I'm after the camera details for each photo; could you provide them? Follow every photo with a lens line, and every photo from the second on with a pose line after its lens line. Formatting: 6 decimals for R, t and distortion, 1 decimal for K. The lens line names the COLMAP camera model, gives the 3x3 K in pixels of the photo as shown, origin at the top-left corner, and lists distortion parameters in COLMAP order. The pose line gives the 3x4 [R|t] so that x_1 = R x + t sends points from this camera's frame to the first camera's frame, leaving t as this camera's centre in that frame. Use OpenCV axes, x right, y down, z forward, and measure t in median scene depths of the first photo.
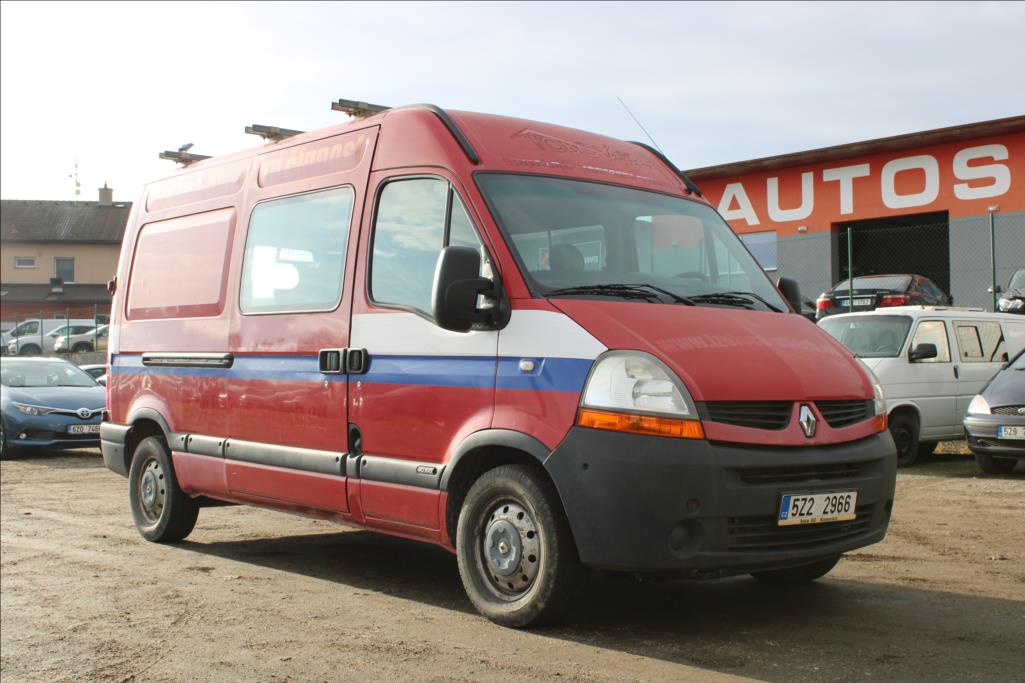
lens RADIAL K [[1243.8, 0, 512.5], [0, 1243.8, 341.5], [0, 0, 1]] dist [-0.094225, 0.005749]
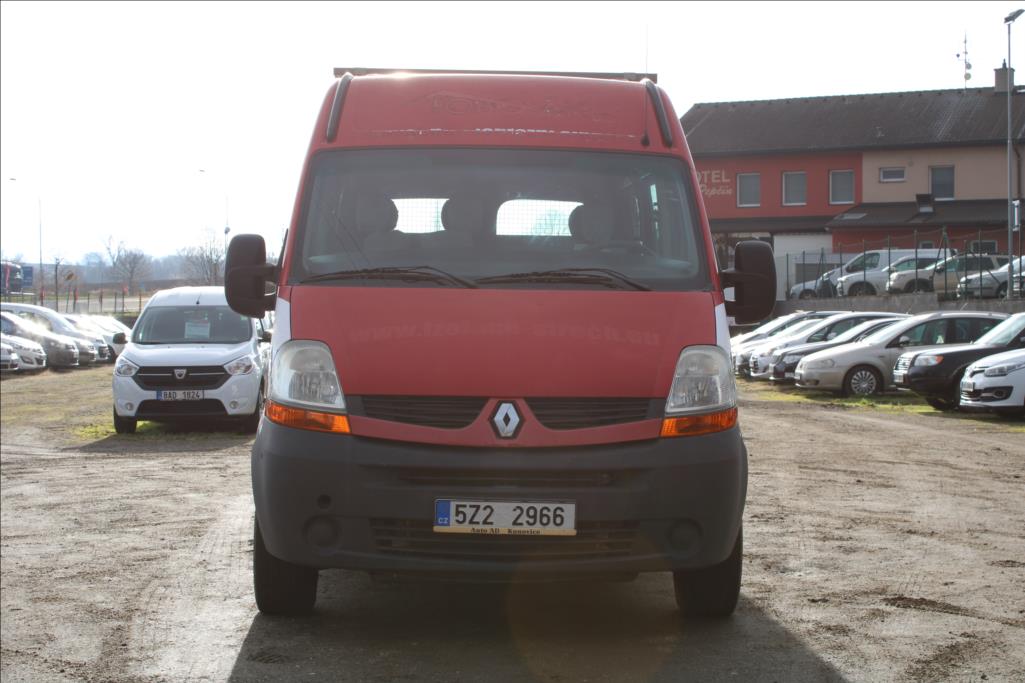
lens RADIAL K [[1699.0, 0, 512.5], [0, 1699.0, 341.5], [0, 0, 1]] dist [0.016354, 0.042242]
pose [[0.791274, 0.011767, -0.611348, 0.979234], [0.013886, 0.999211, 0.037205, -0.037626], [0.611304, -0.037928, 0.790487, 0.033517]]
